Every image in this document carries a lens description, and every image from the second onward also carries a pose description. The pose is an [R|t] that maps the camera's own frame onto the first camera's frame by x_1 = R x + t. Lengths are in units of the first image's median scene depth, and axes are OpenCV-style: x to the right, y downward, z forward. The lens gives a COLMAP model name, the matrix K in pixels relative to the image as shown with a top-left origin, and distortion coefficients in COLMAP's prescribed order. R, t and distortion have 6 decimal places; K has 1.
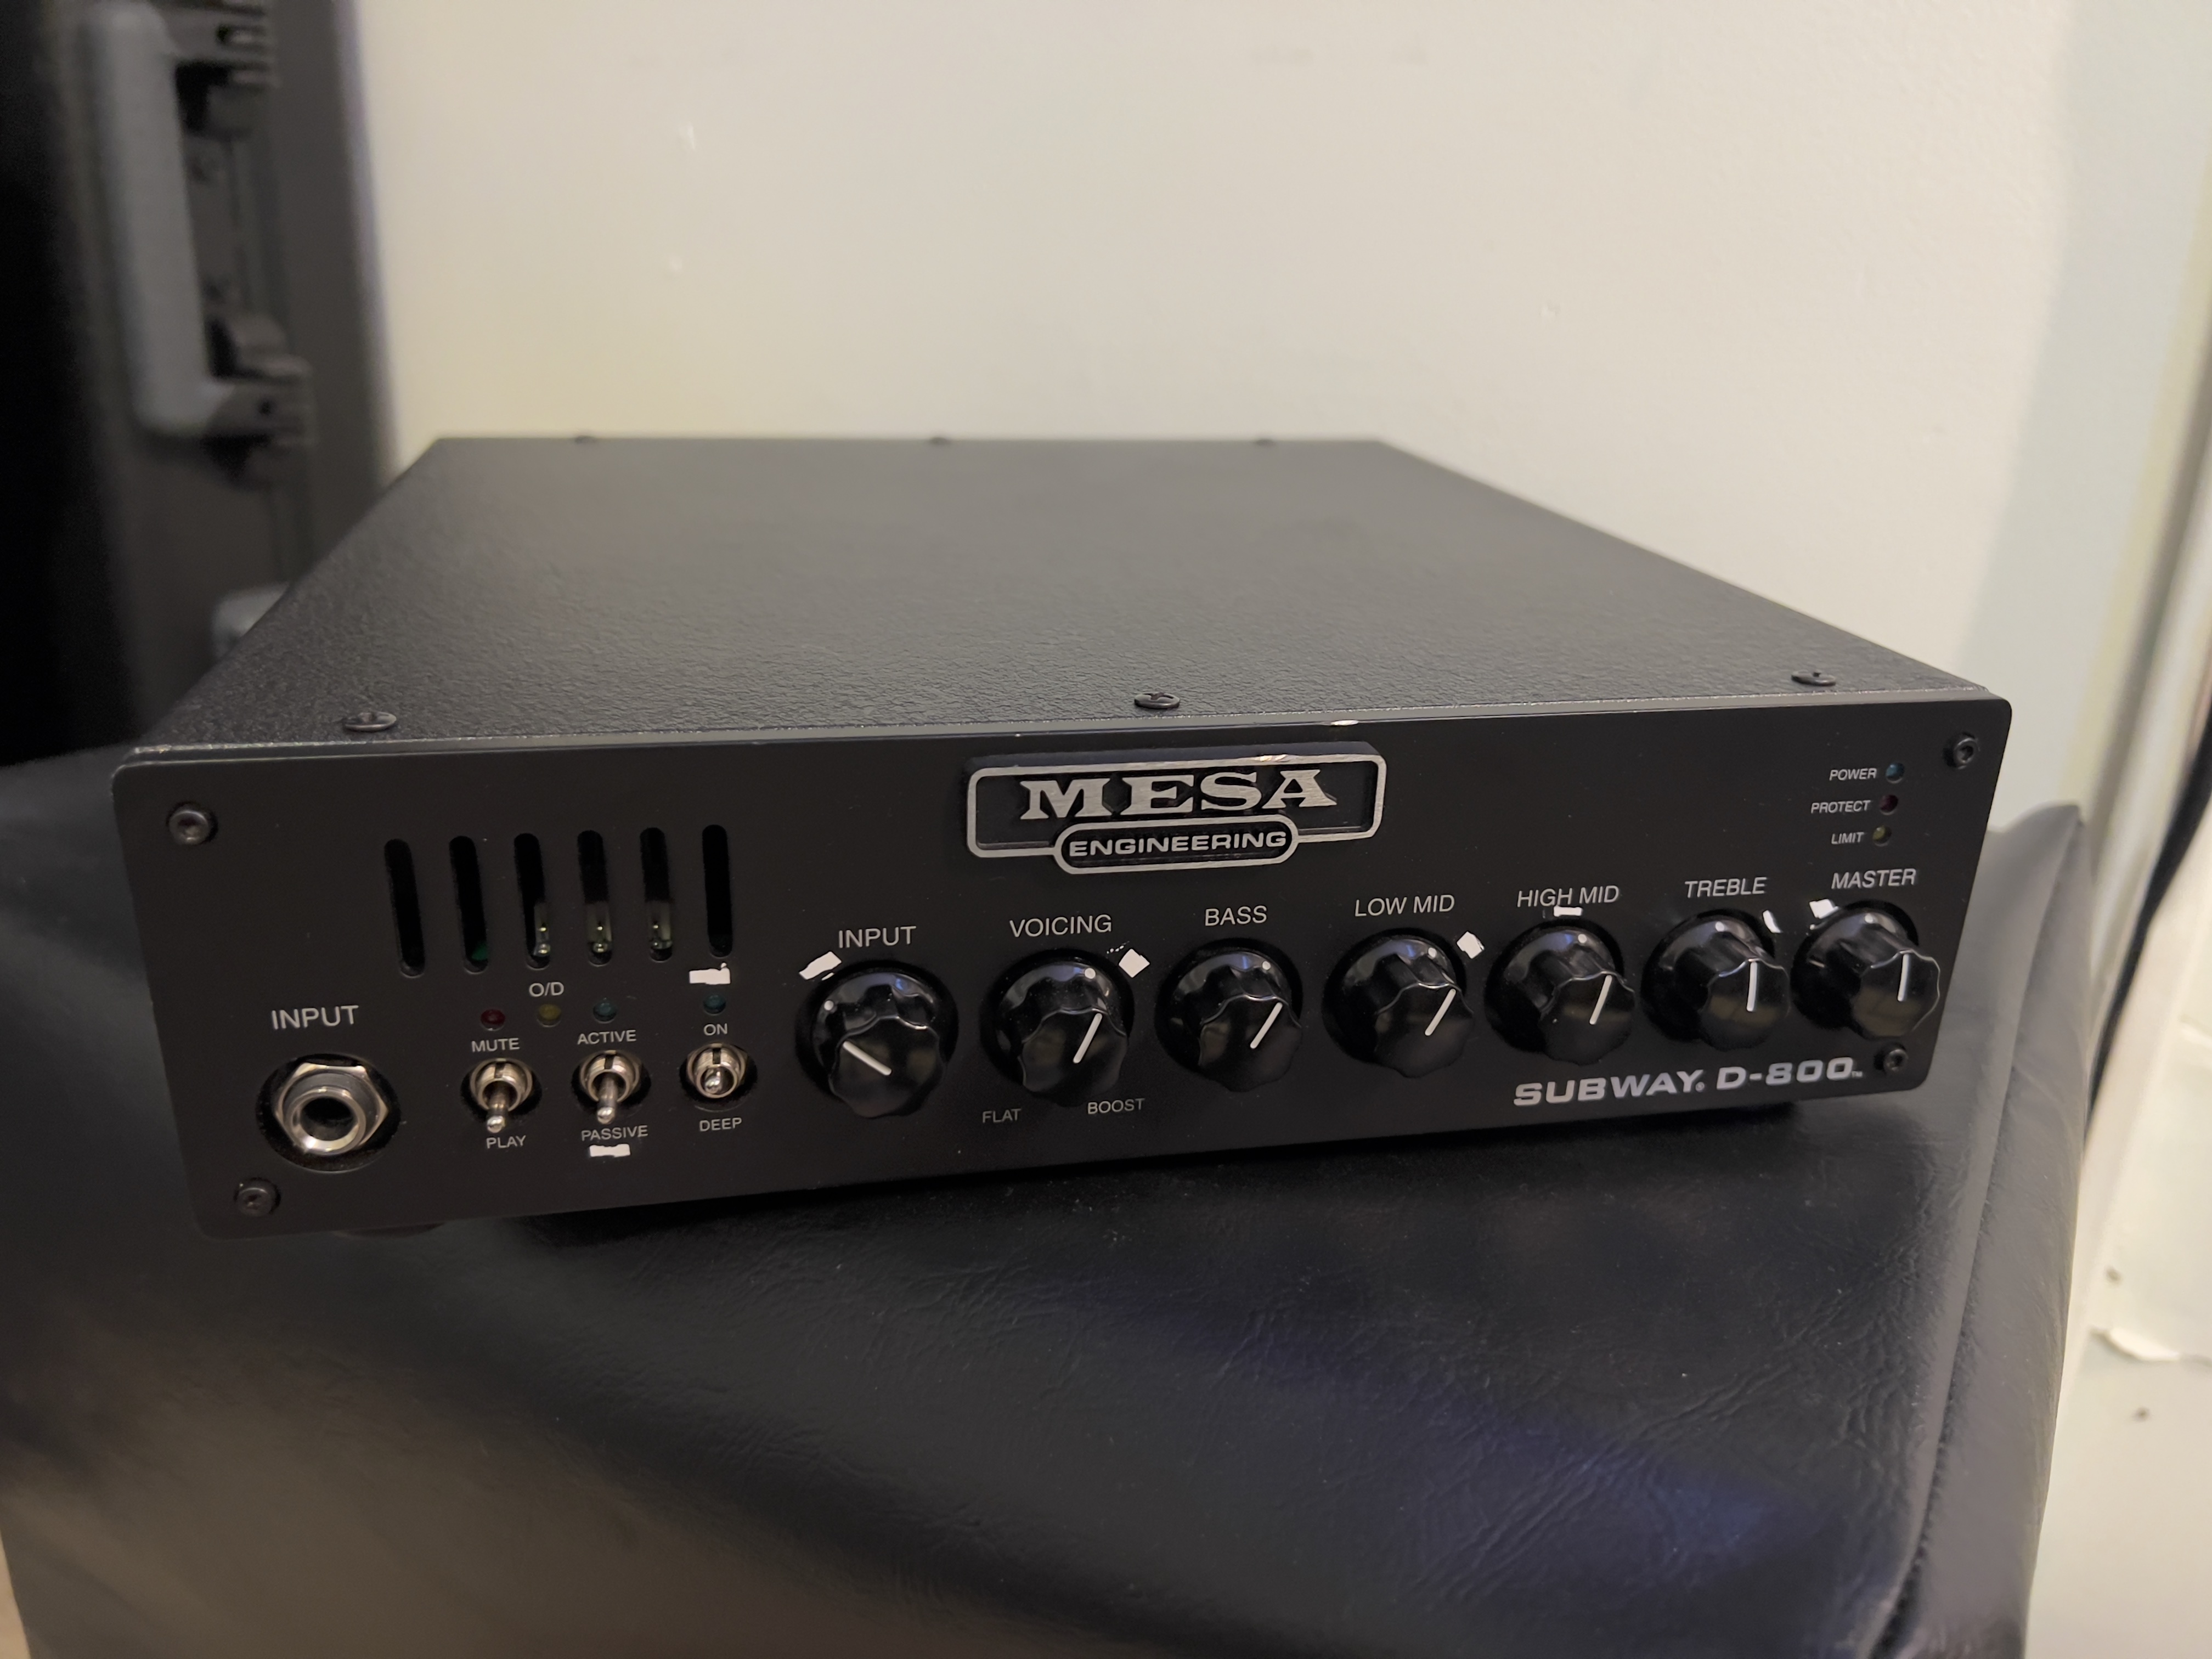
lens RADIAL K [[1707.2, 0, 1106.0], [0, 1707.2, 829.5], [0, 0, 1]] dist [0.073323, -0.061171]
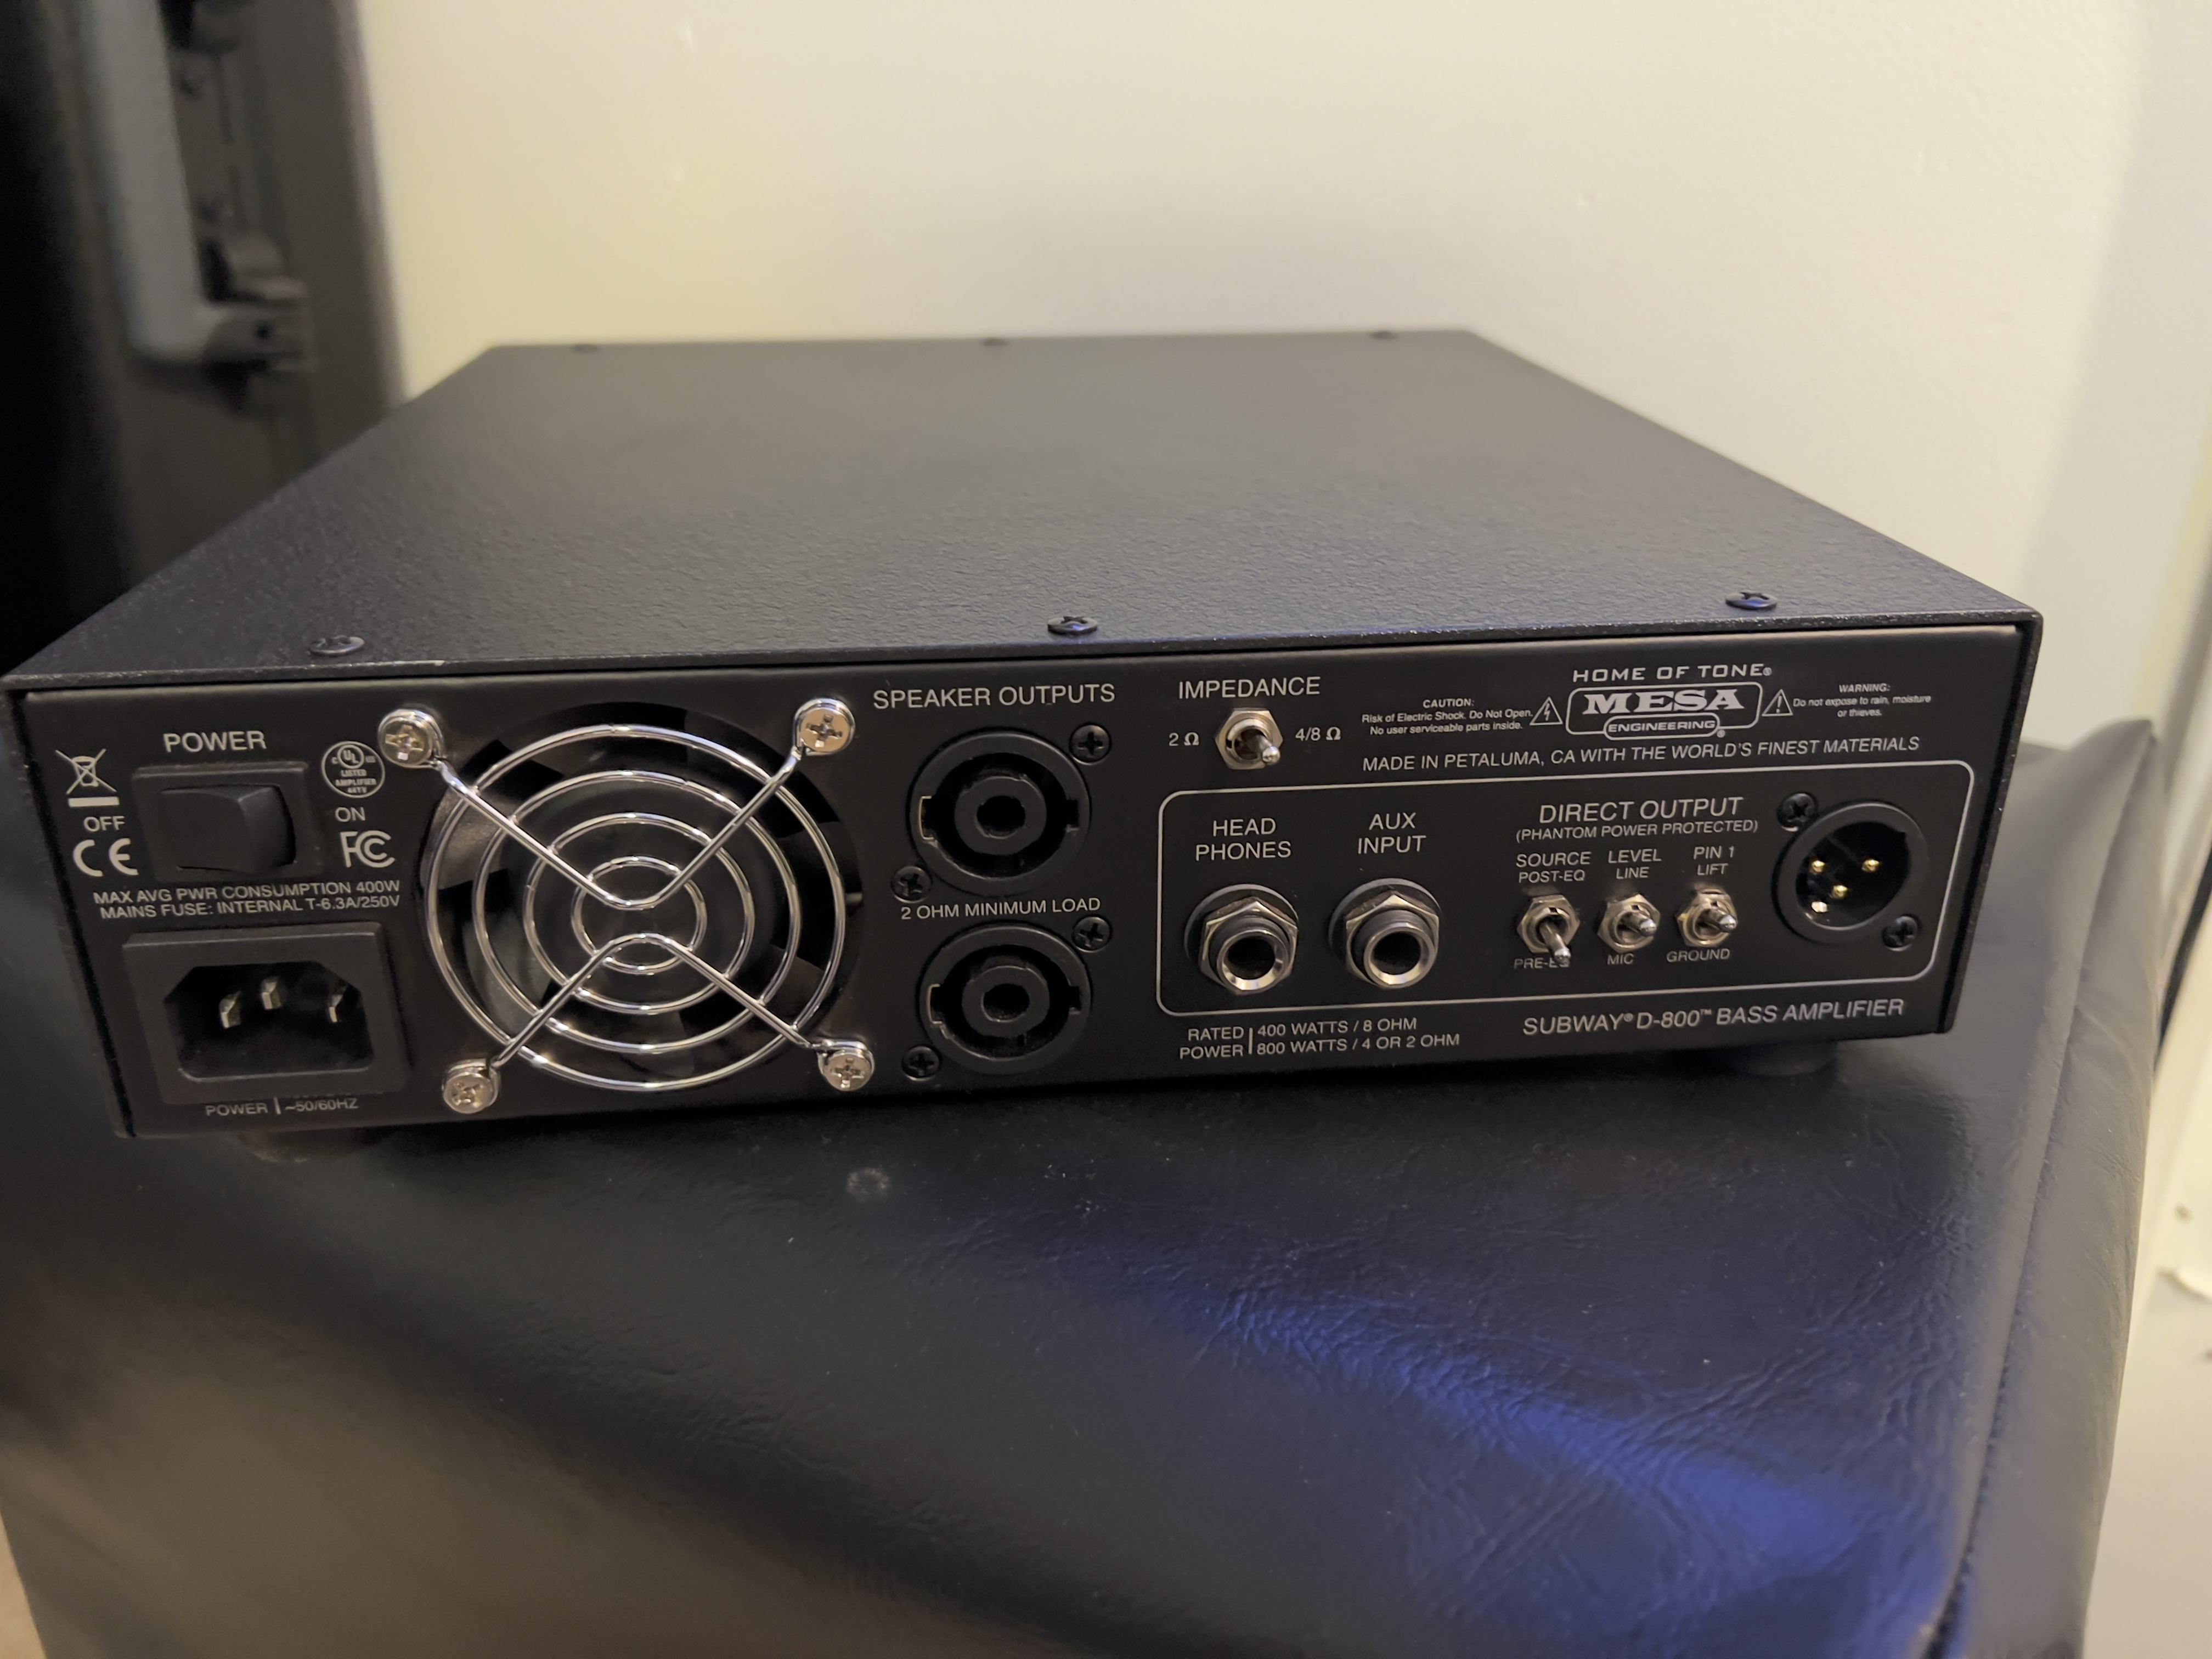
lens RADIAL K [[1710.9, 0, 1116.6], [0, 1710.9, 808.1], [0, 0, 1]] dist [0.074923, -0.079993]
pose [[0.999616, -0.010340, -0.025700, 0.049827], [0.011172, 0.999411, 0.032449, -0.007071], [0.025349, -0.032723, 0.999143, 0.090888]]
